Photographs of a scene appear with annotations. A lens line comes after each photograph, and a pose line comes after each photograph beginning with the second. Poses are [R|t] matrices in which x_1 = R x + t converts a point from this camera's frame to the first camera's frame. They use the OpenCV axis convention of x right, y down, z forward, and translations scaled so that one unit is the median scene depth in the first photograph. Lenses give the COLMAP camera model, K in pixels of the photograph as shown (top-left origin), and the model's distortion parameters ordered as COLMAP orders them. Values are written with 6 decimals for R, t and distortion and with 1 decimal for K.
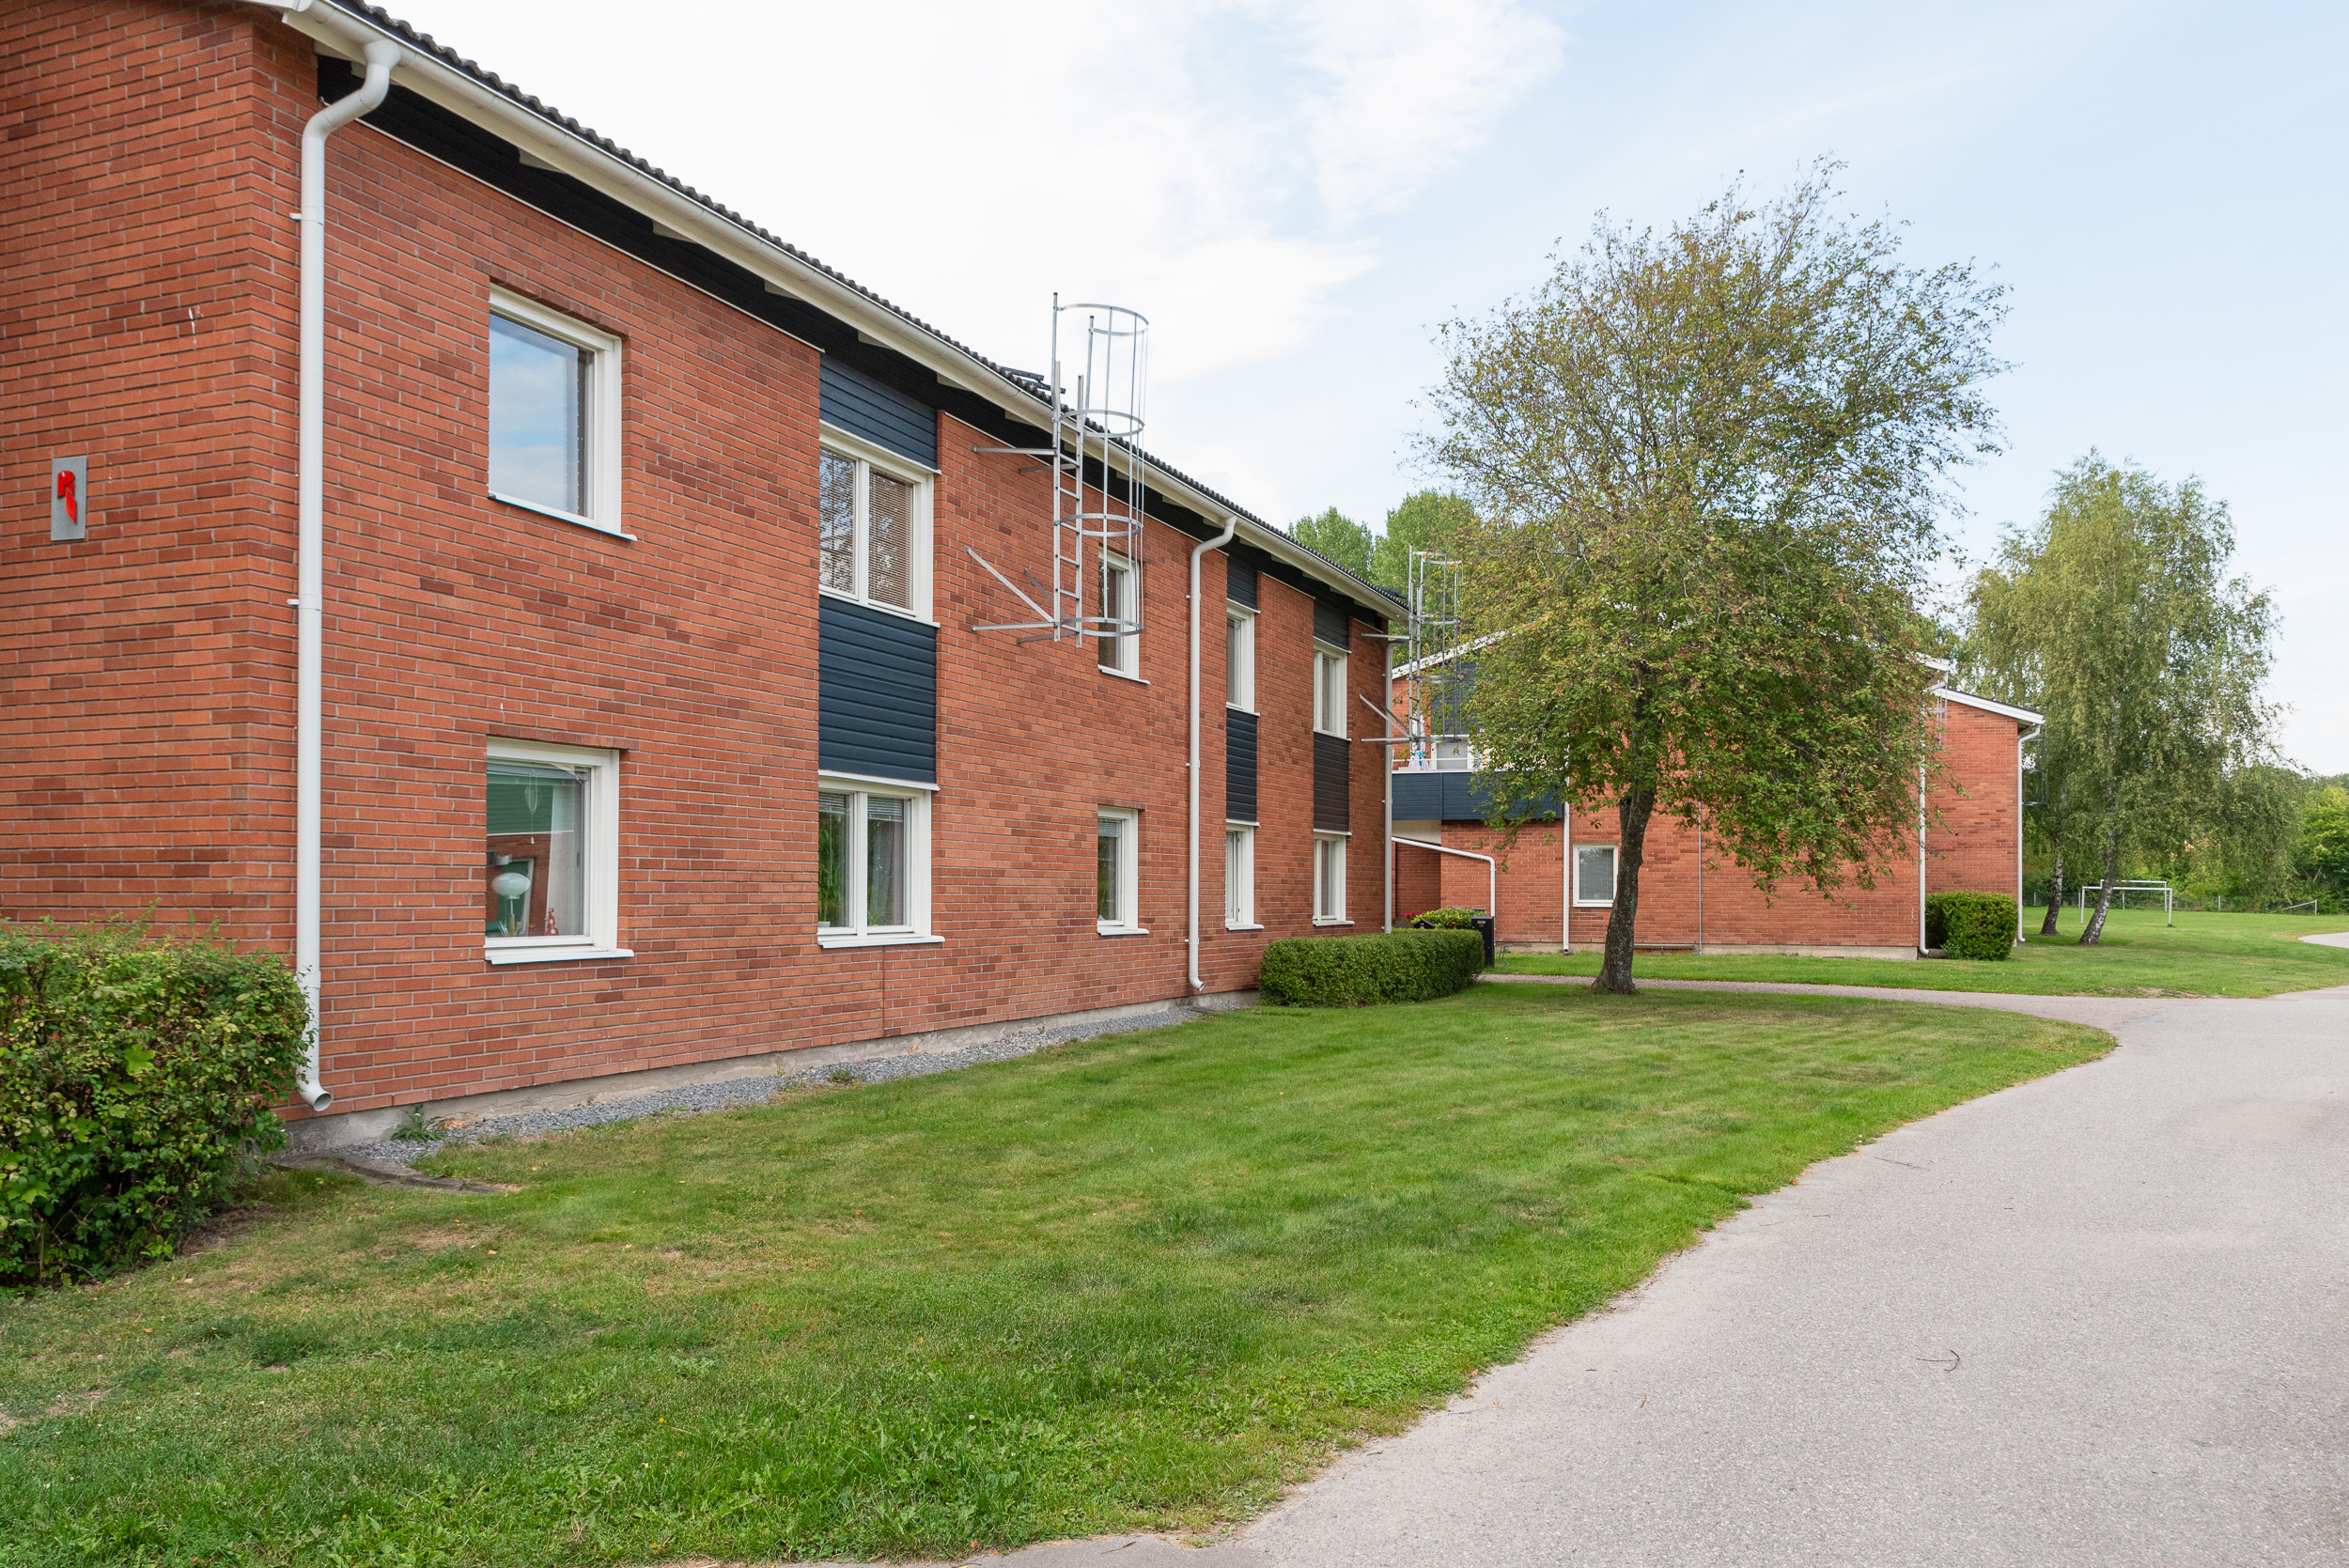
lens RADIAL K [[1776.8, 0, 1176.9], [0, 1776.8, 889.6], [0, 0, 1]] dist [0.007573, -0.001949]
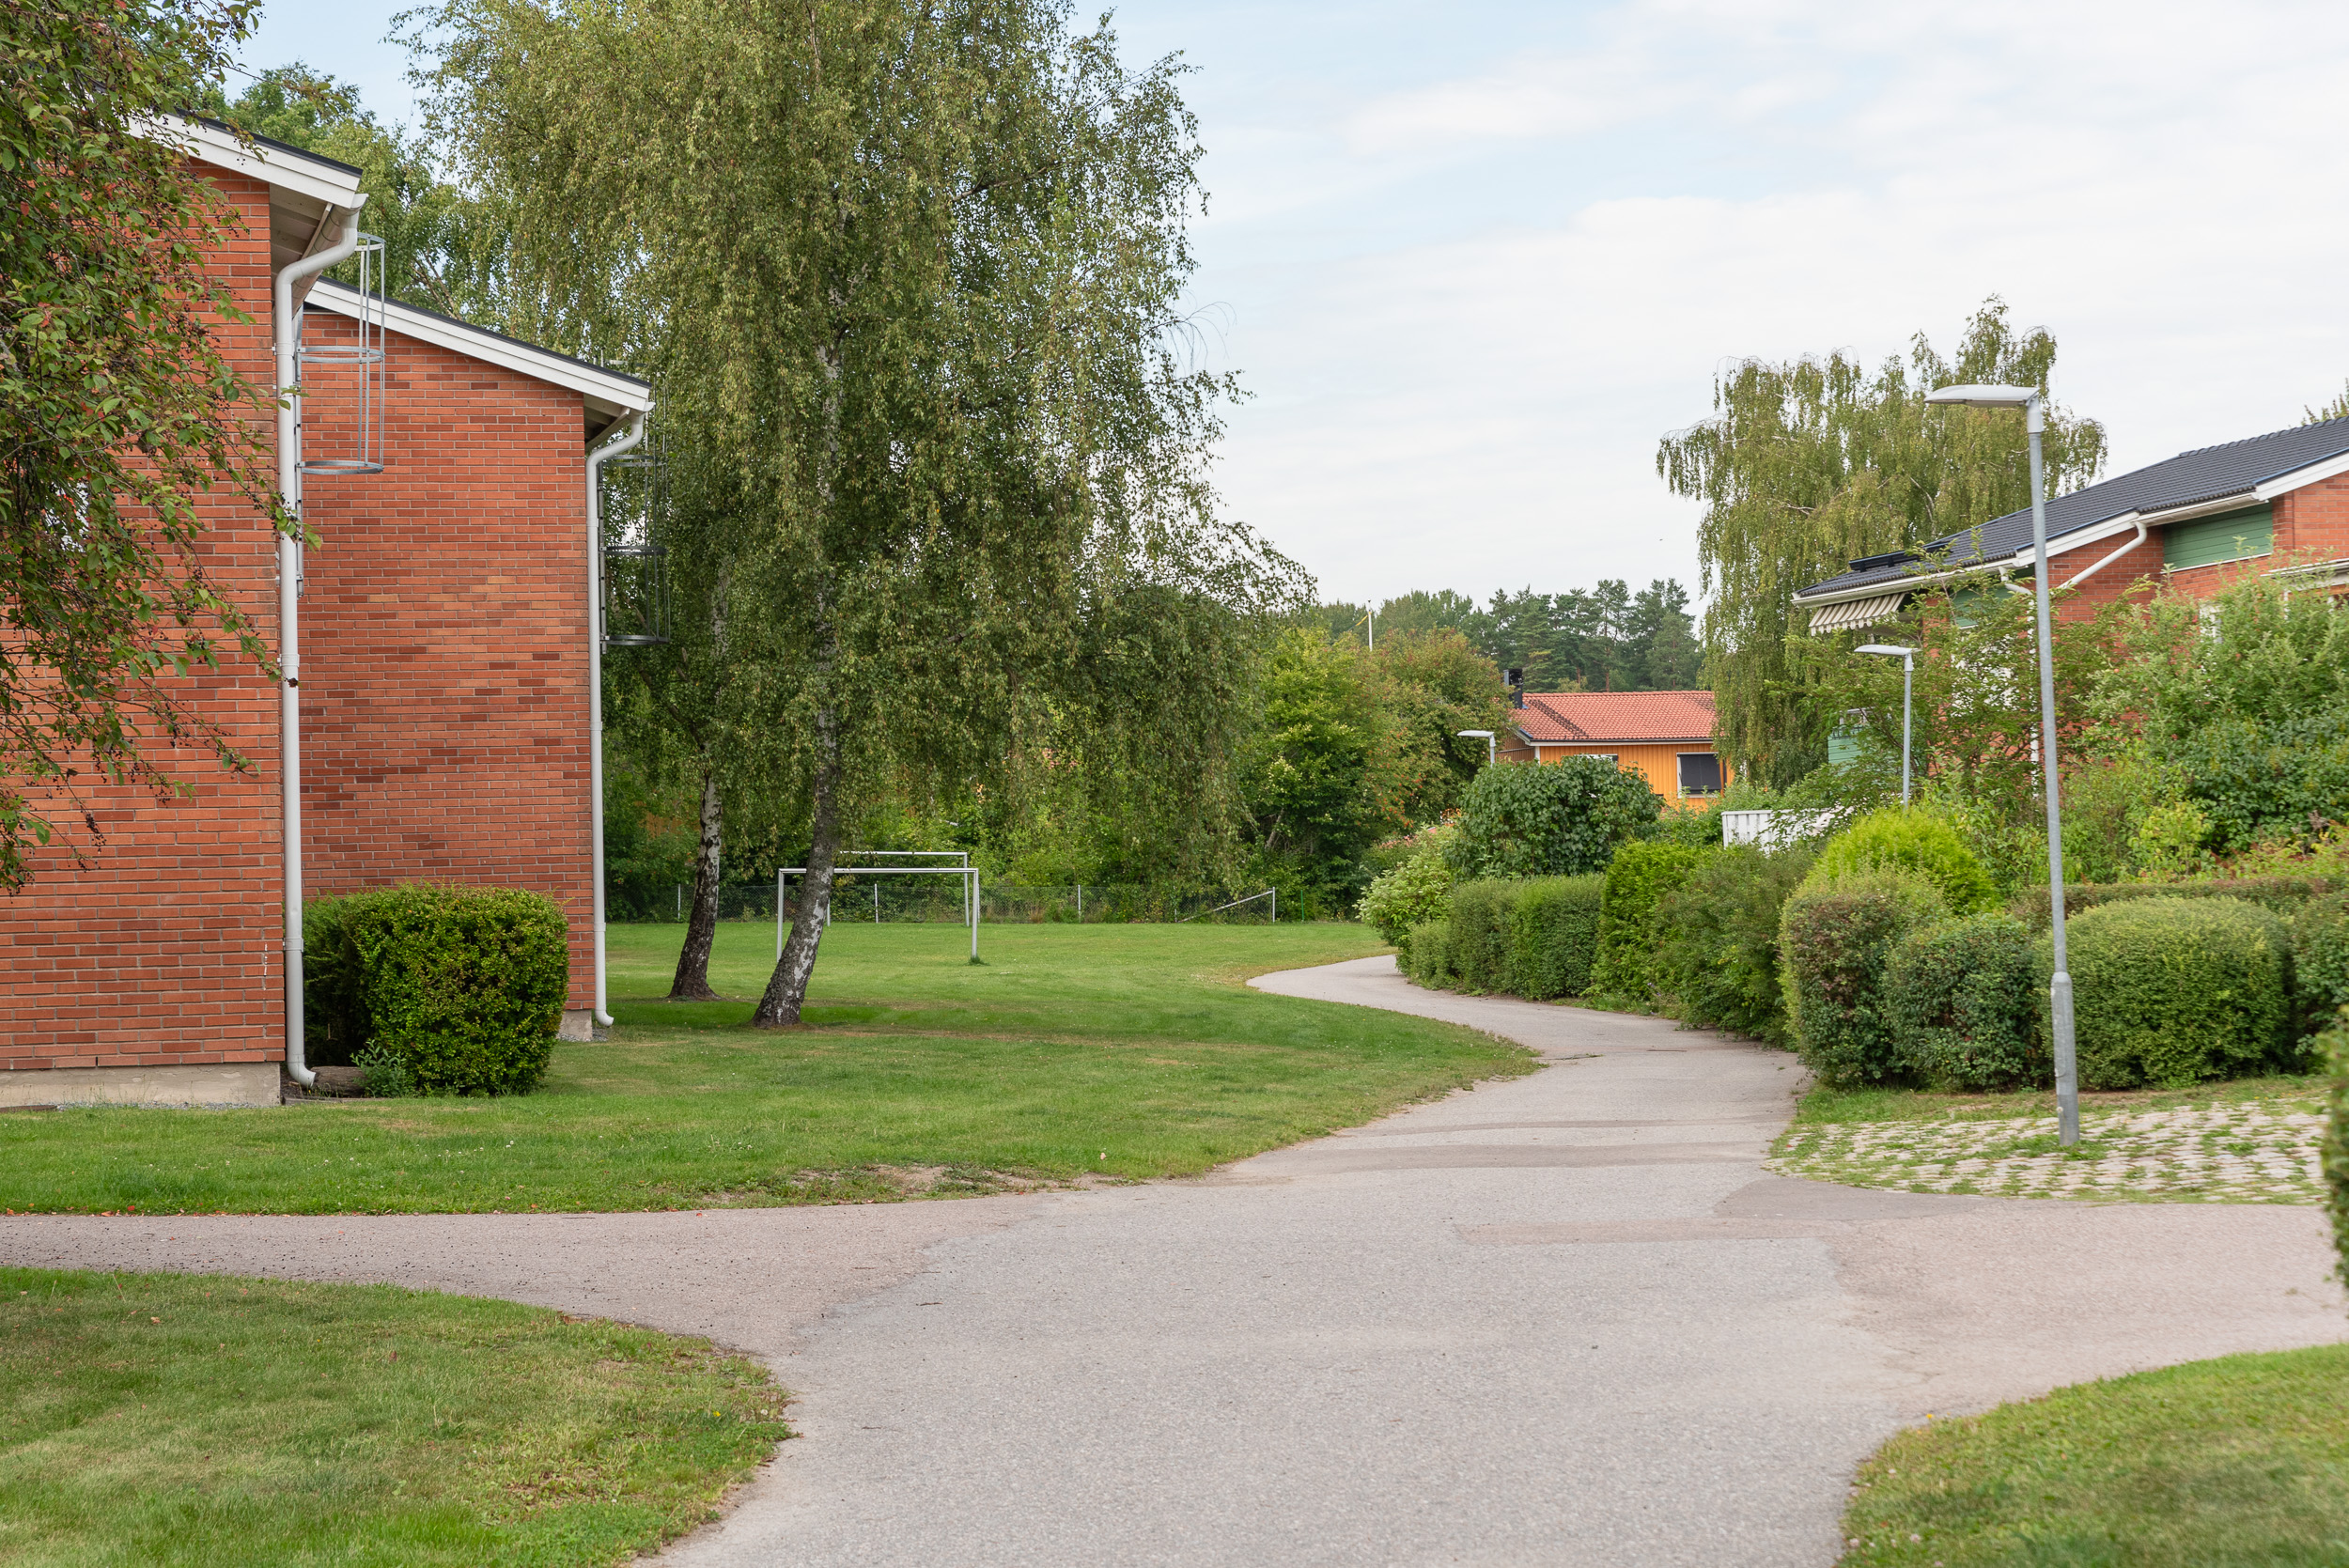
lens RADIAL K [[4735.4, 0, 1174.5], [0, 4735.4, 784.0], [0, 0, 1]] dist [0.083190, 0.128829]
pose [[0.852268, -0.011532, 0.522979, 0.077945], [0.024310, 0.999550, -0.017575, 0.000582], [-0.522540, 0.027692, 0.852165, 0.135048]]
